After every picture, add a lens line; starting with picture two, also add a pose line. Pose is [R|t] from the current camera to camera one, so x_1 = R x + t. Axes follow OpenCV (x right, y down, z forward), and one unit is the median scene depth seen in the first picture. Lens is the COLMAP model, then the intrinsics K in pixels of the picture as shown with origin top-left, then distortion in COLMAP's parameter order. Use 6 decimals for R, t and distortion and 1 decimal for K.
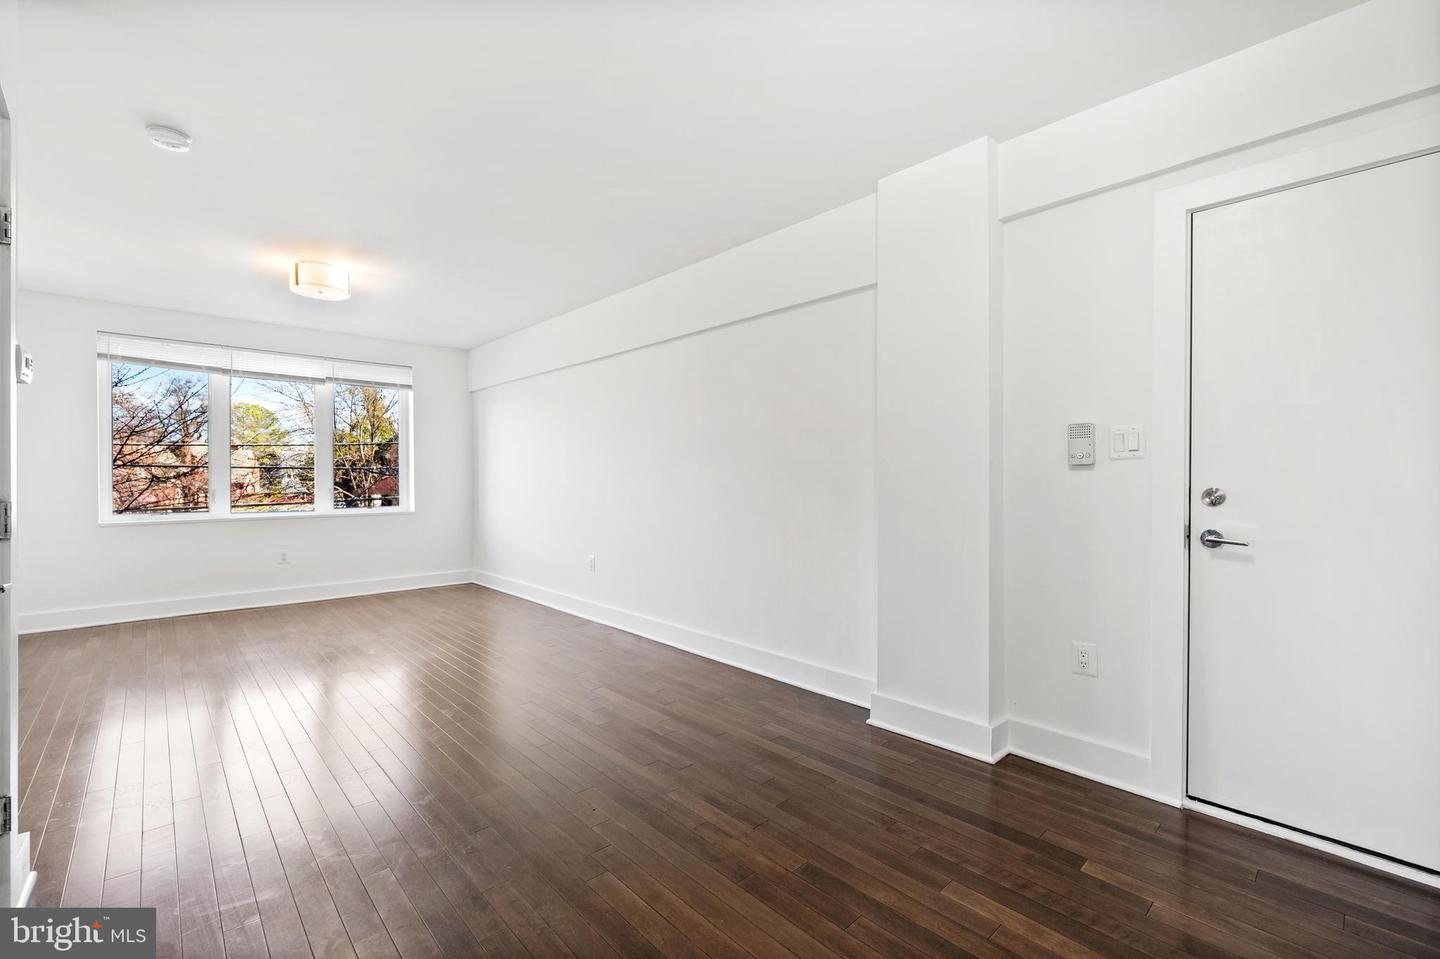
lens RADIAL K [[599.1, 0, 714.0], [0, 599.1, 482.4], [0, 0, 1]] dist [0.001317, -0.000024]
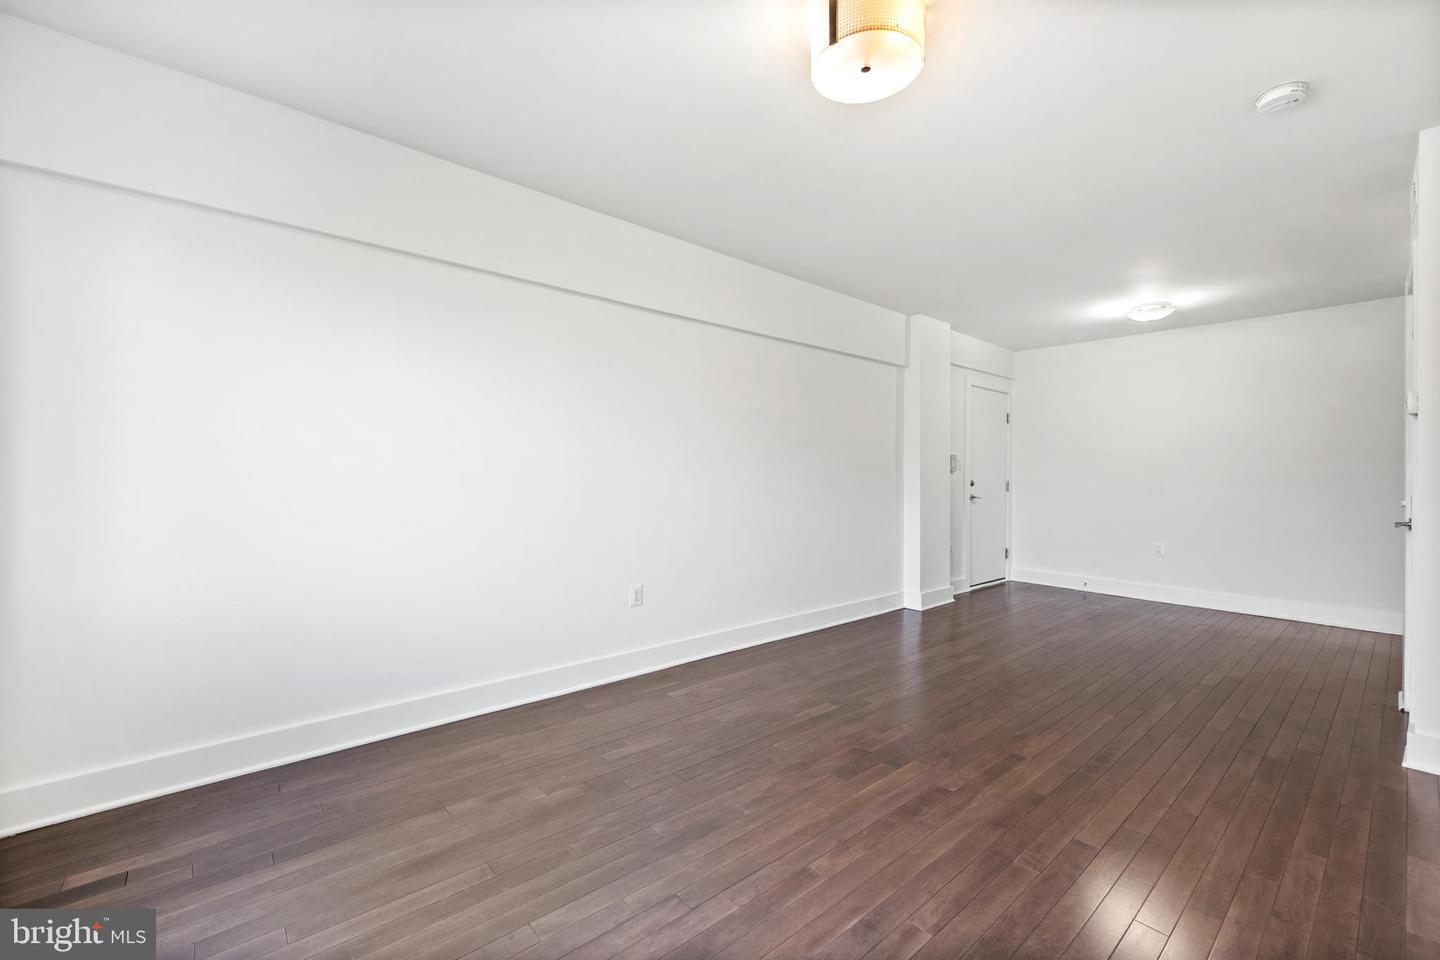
lens RADIAL K [[599.1, 0, 712.5], [0, 599.1, 470.7], [0, 0, 1]] dist [0.001317, -0.000024]
pose [[0.043302, 0.002976, 0.999058, -2.052287], [-0.005874, 0.999979, -0.002724, -0.021206], [-0.999045, -0.005750, 0.043319, 2.003181]]
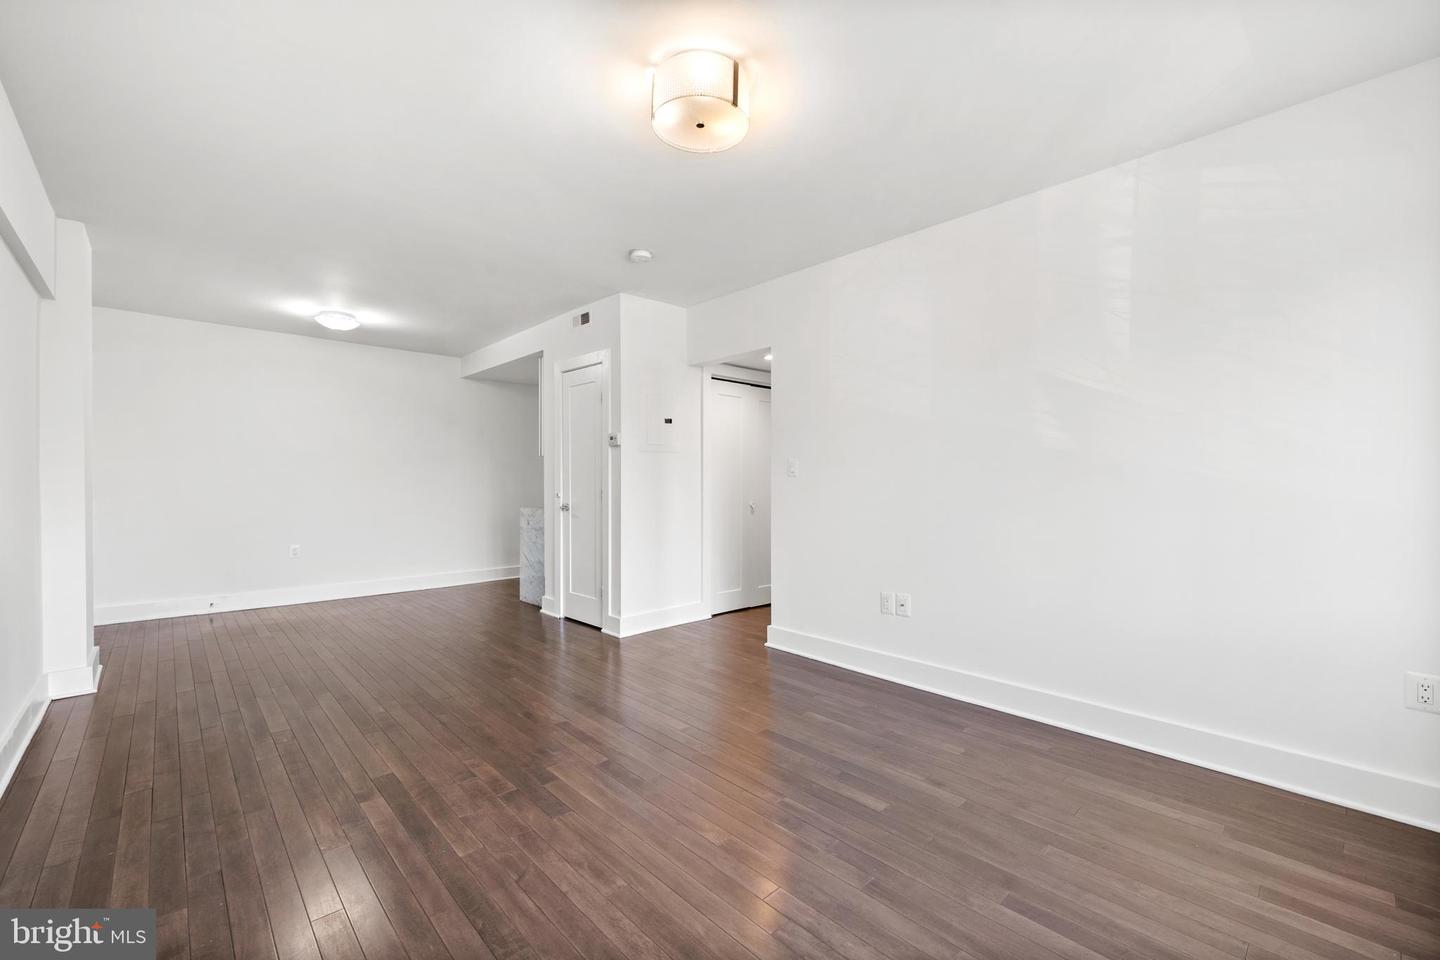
lens RADIAL K [[599.1, 0, 713.0], [0, 599.1, 480.9], [0, 0, 1]] dist [0.001317, -0.000024]
pose [[-0.999868, 0.001293, 0.016187, -1.255455], [0.001415, 0.999970, 0.007562, -0.027582], [-0.016176, 0.007584, -0.999840, 2.766483]]
